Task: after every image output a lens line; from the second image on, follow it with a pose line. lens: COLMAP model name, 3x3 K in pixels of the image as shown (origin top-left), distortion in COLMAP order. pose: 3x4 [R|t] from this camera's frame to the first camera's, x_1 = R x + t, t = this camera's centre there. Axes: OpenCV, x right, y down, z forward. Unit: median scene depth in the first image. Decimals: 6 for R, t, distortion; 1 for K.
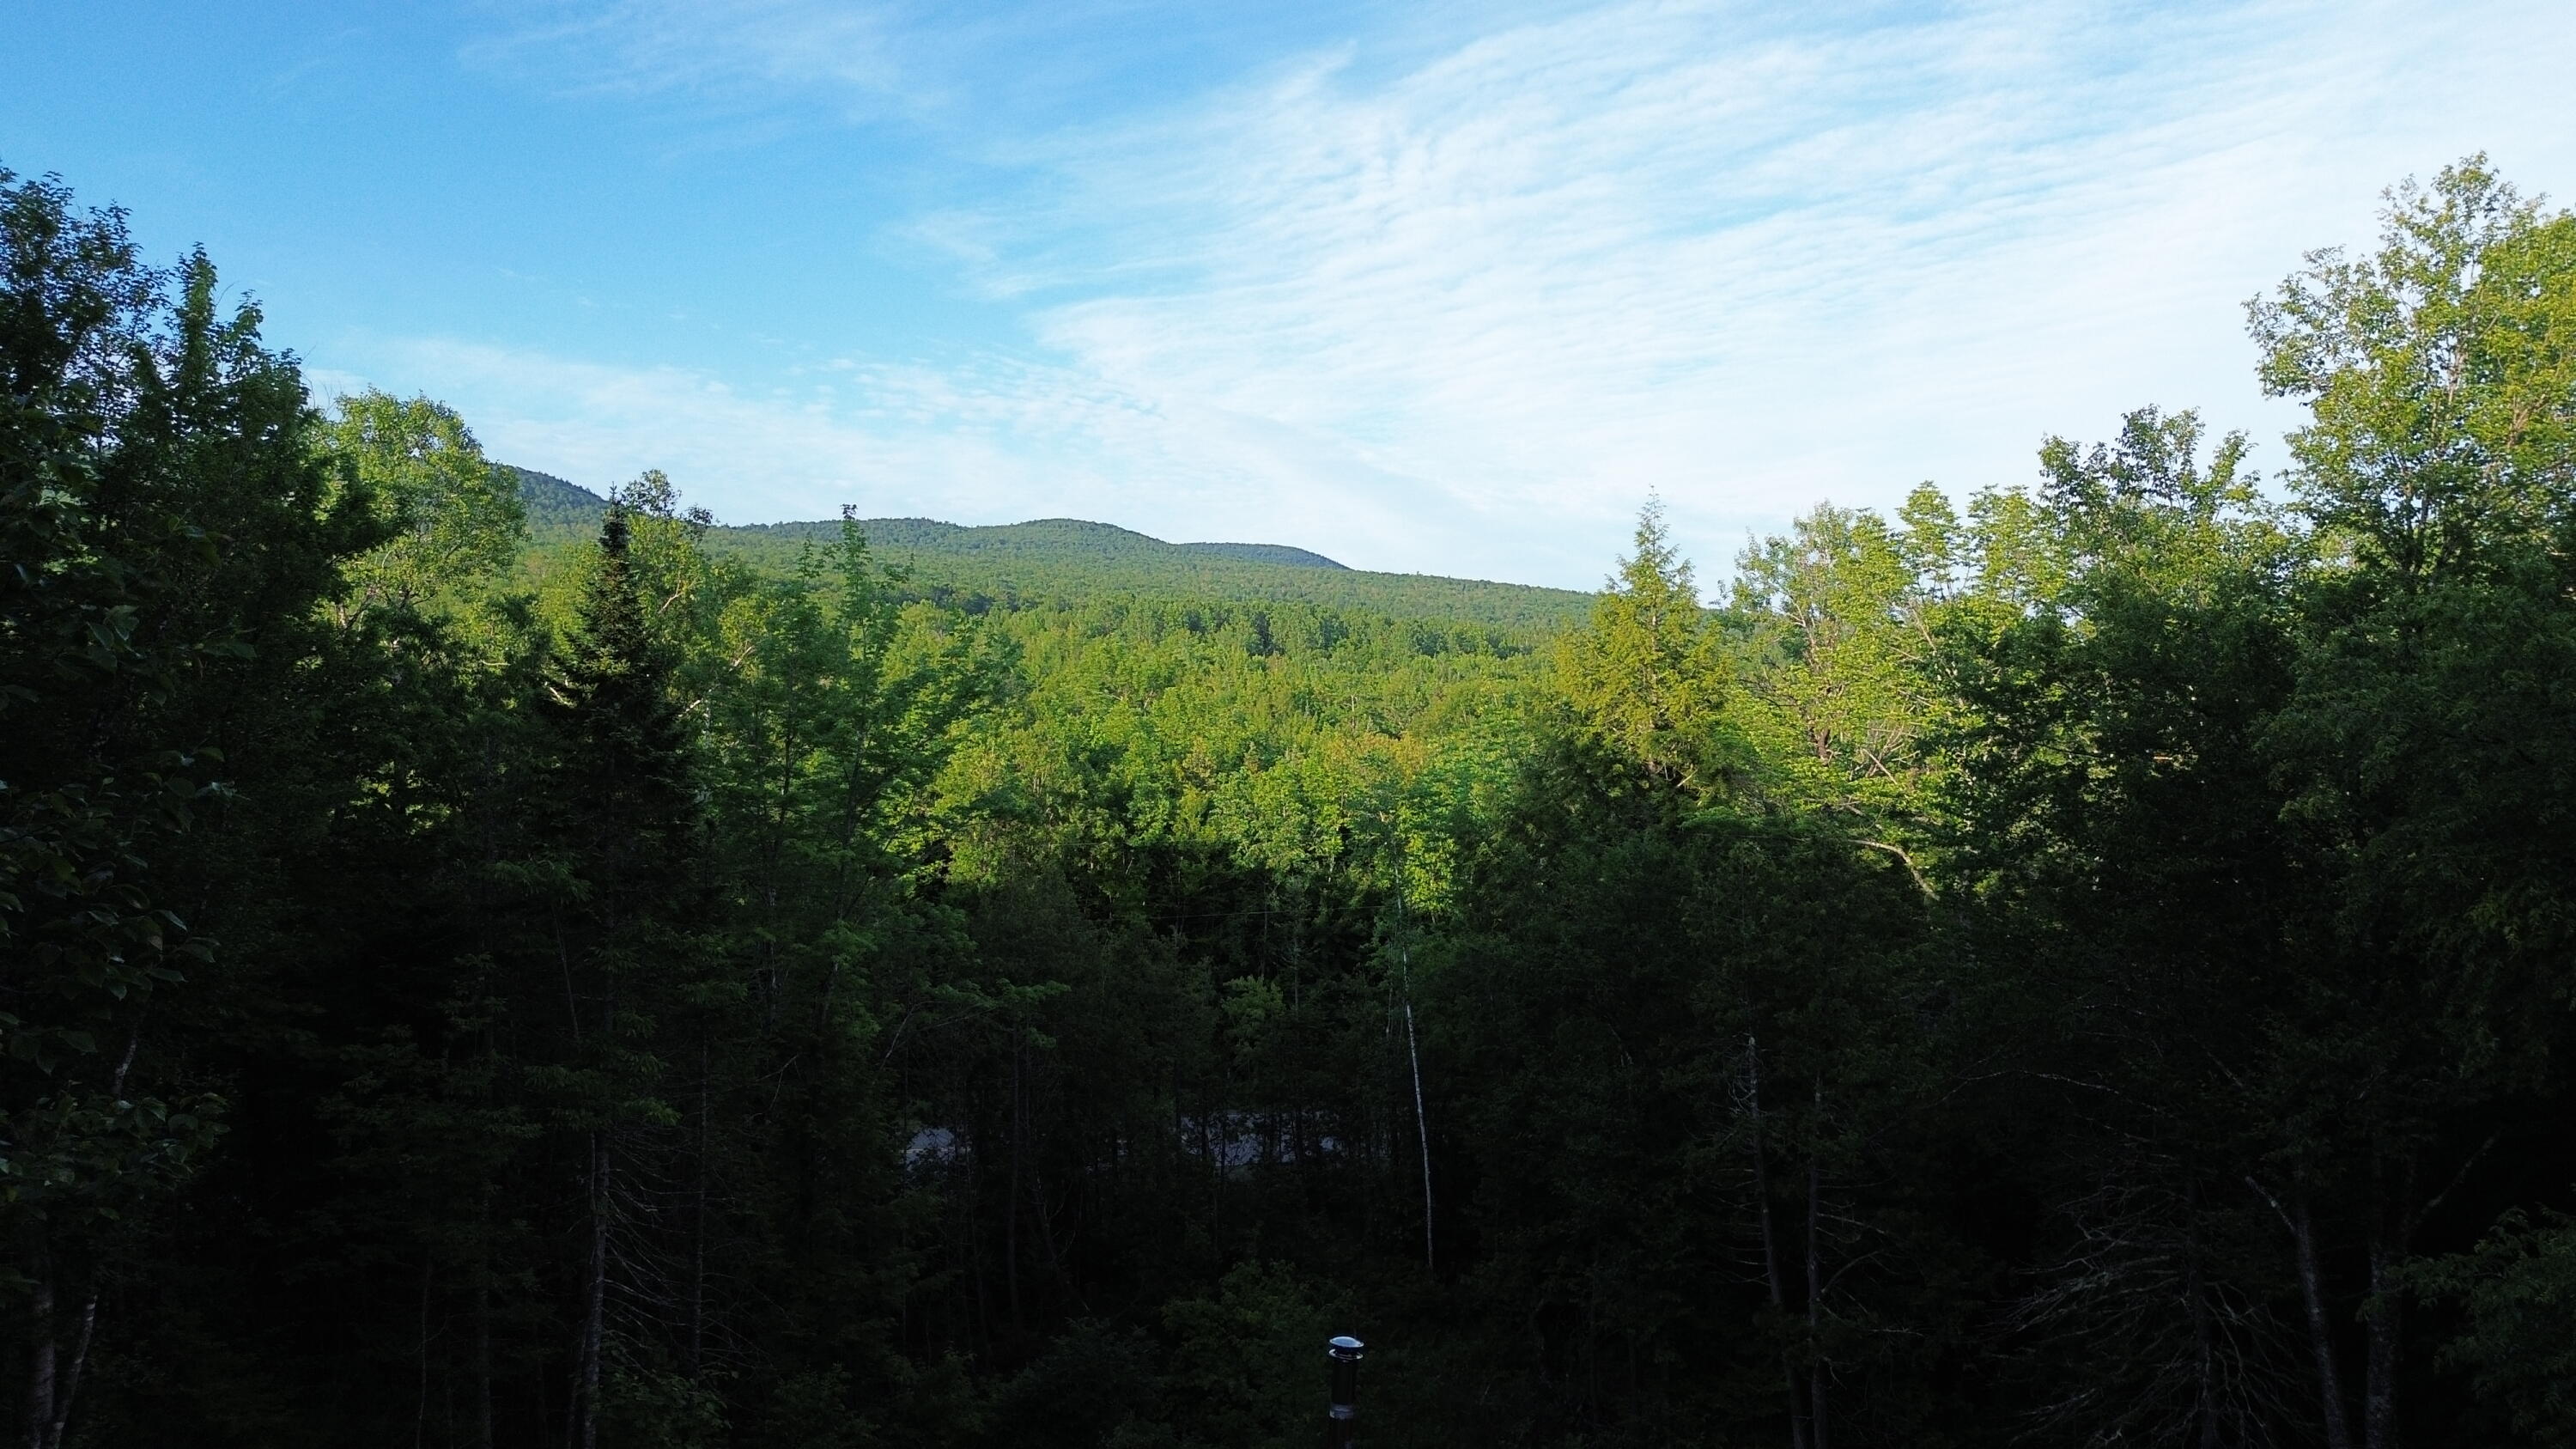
lens RADIAL K [[1834.1, 0, 1297.1], [0, 1834.1, 715.7], [0, 0, 1]] dist [0.069628, -0.068519]
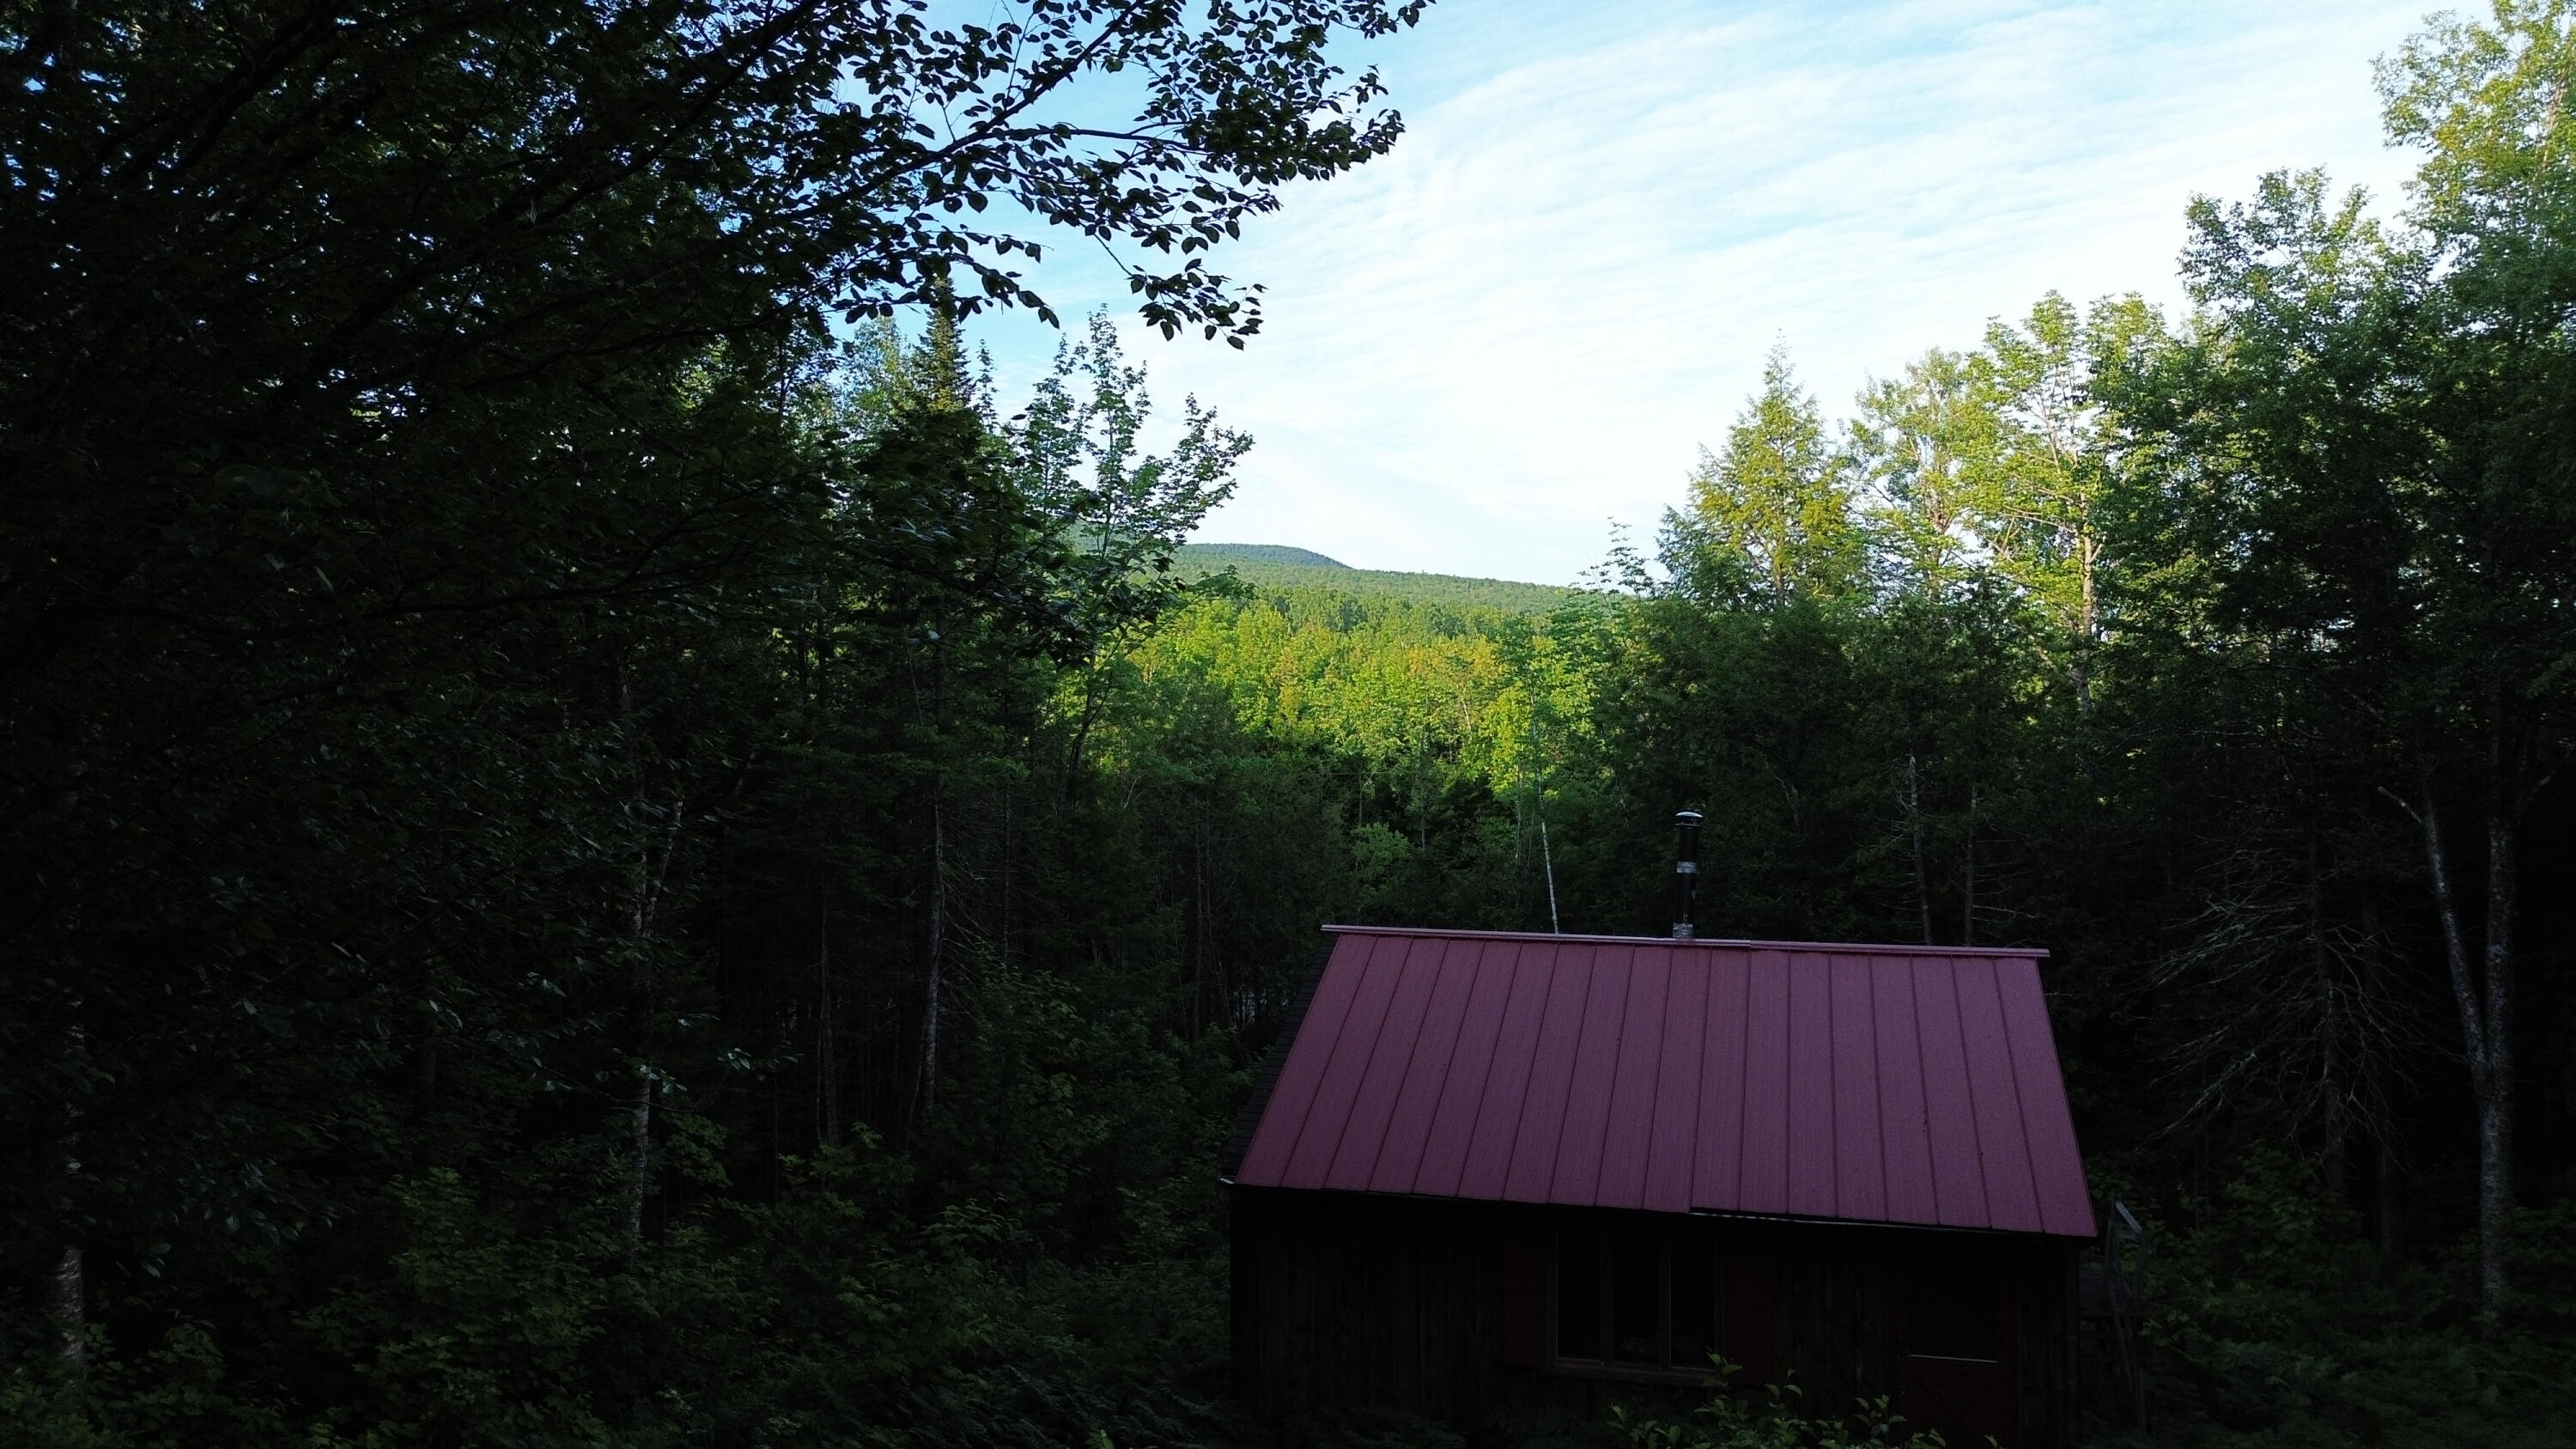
lens RADIAL K [[1834.1, 0, 1290.4], [0, 1834.1, 724.6], [0, 0, 1]] dist [0.069628, -0.068519]
pose [[0.999994, -0.002605, -0.002198, -0.154531], [0.002604, 0.999997, -0.000451, 0.176499], [0.002199, 0.000446, 0.999997, -0.160727]]
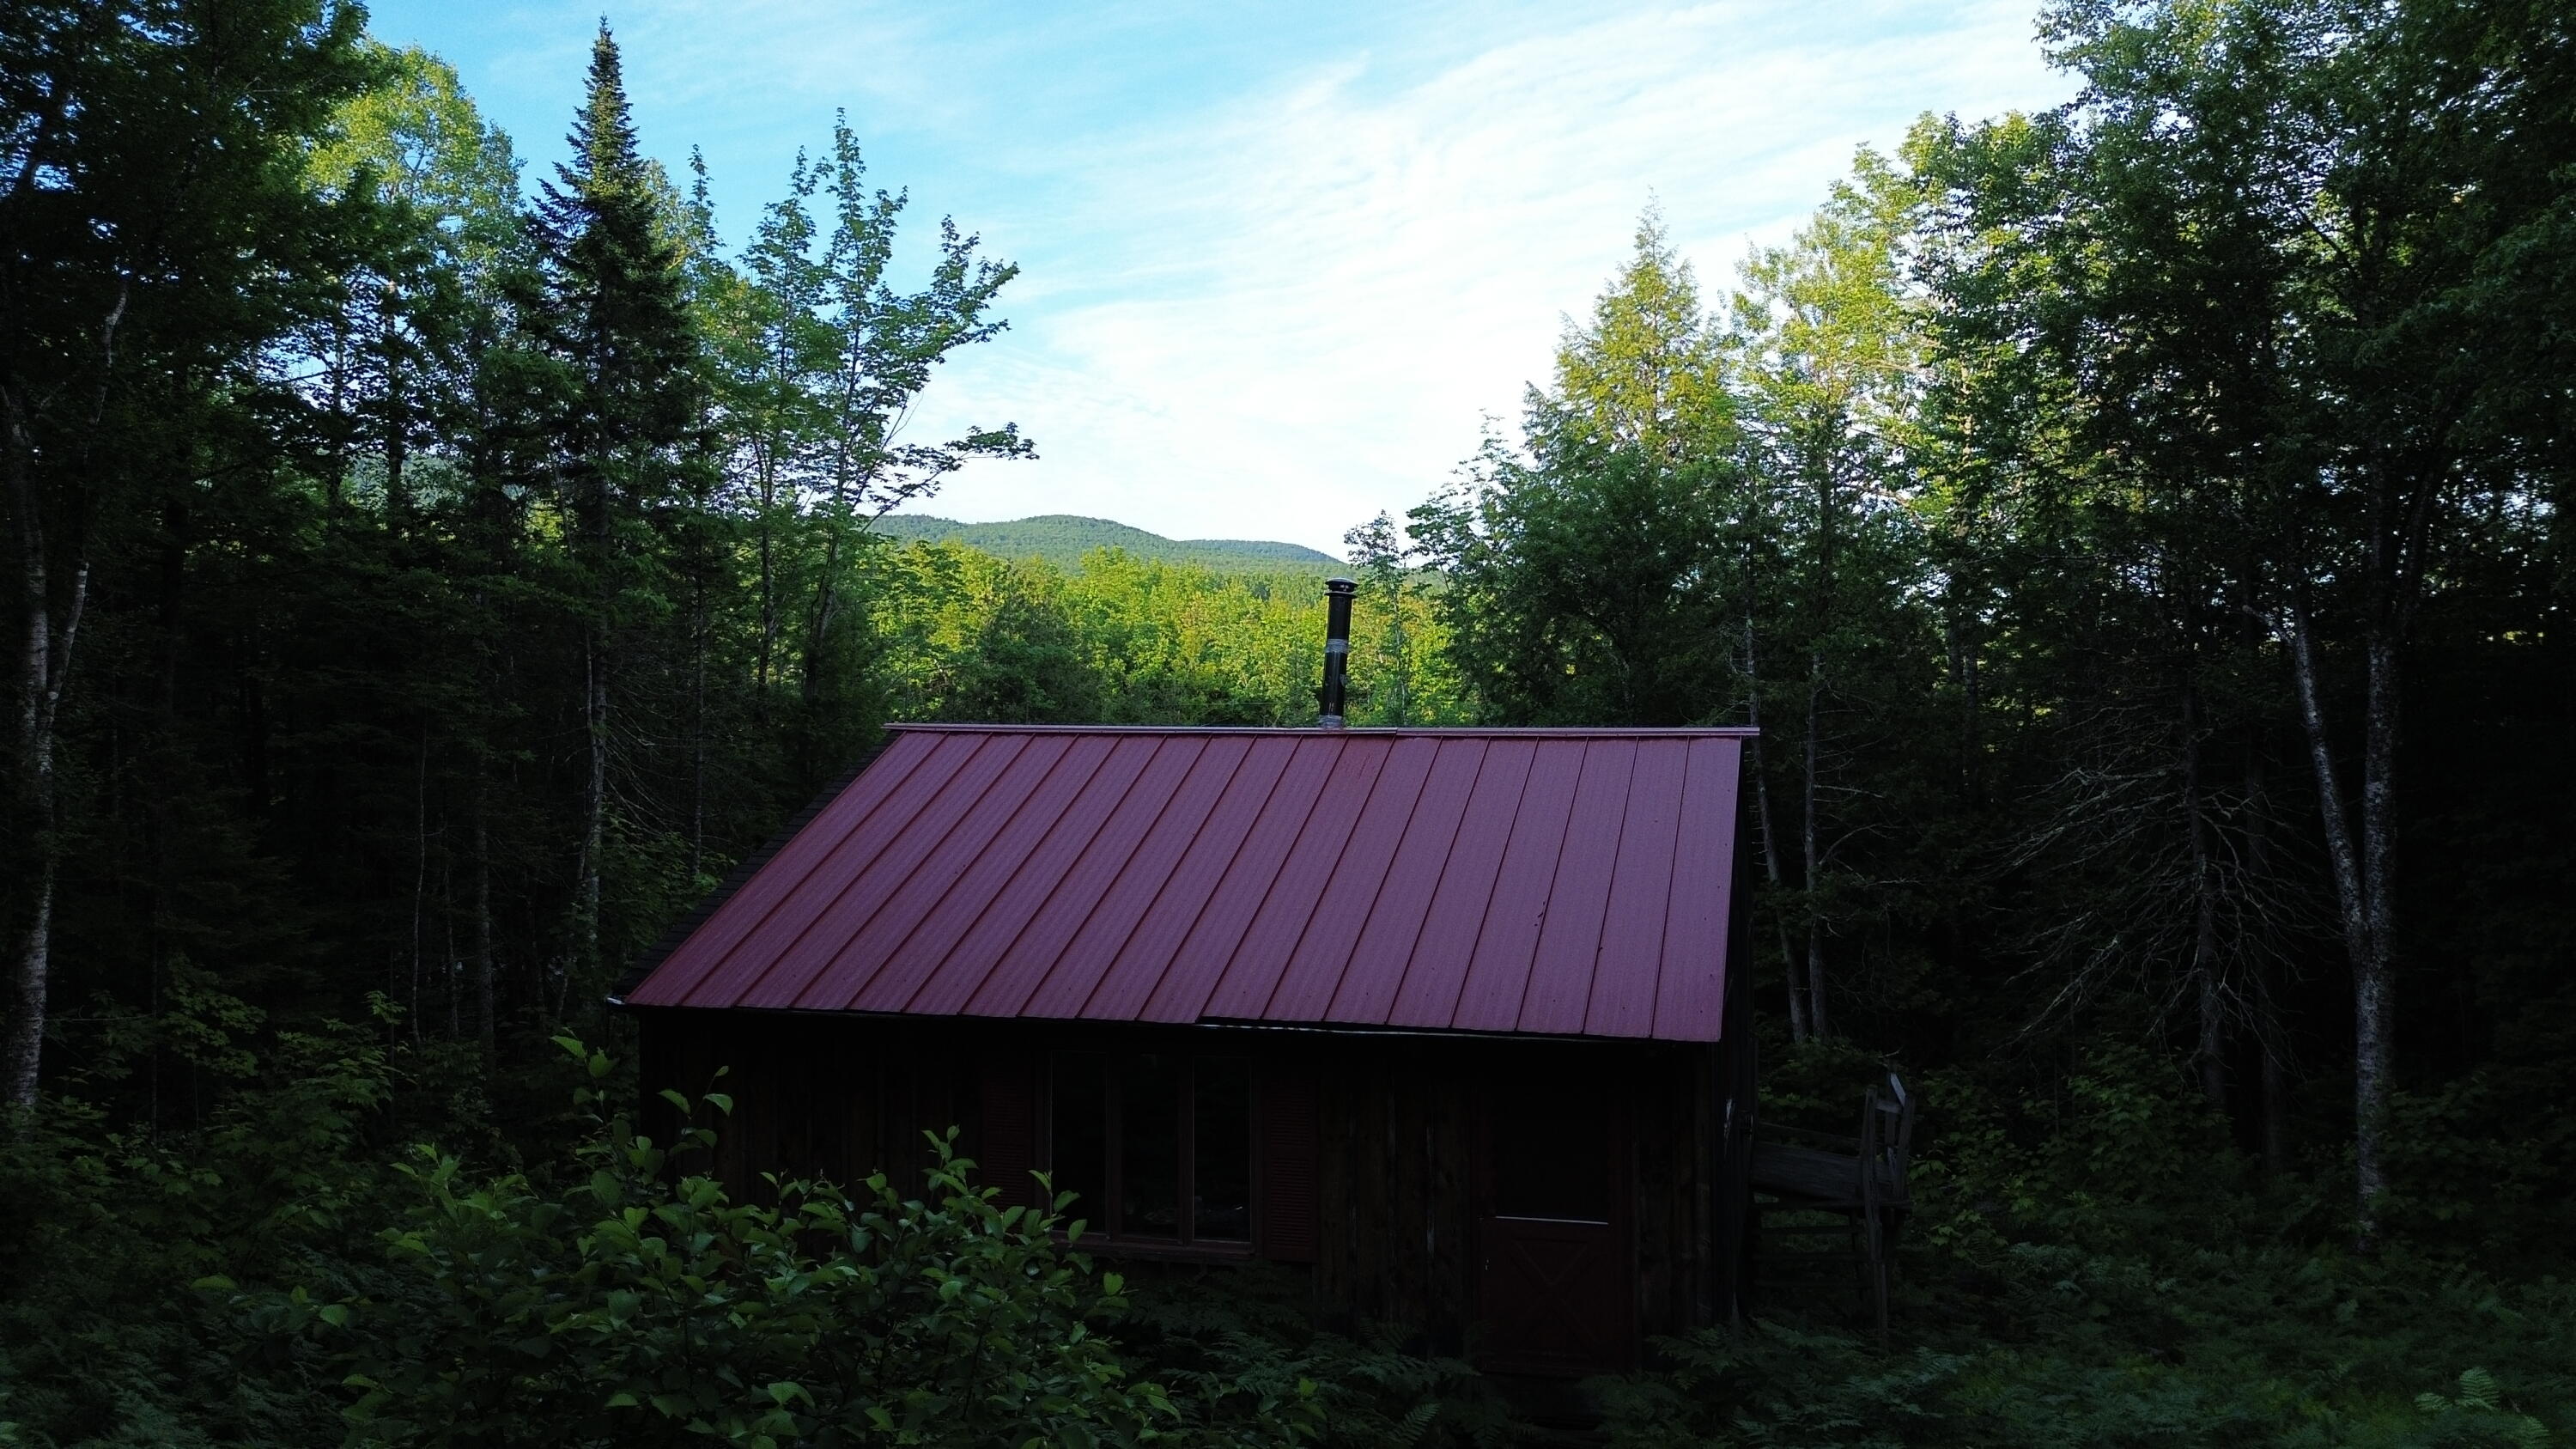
lens RADIAL K [[1834.1, 0, 1295.4], [0, 1834.1, 727.0], [0, 0, 1]] dist [0.069628, -0.068519]
pose [[0.999995, -0.002816, -0.001249, 0.001667], [0.002817, 0.999996, 0.000756, 0.265353], [0.001247, -0.000760, 0.999999, 0.001733]]
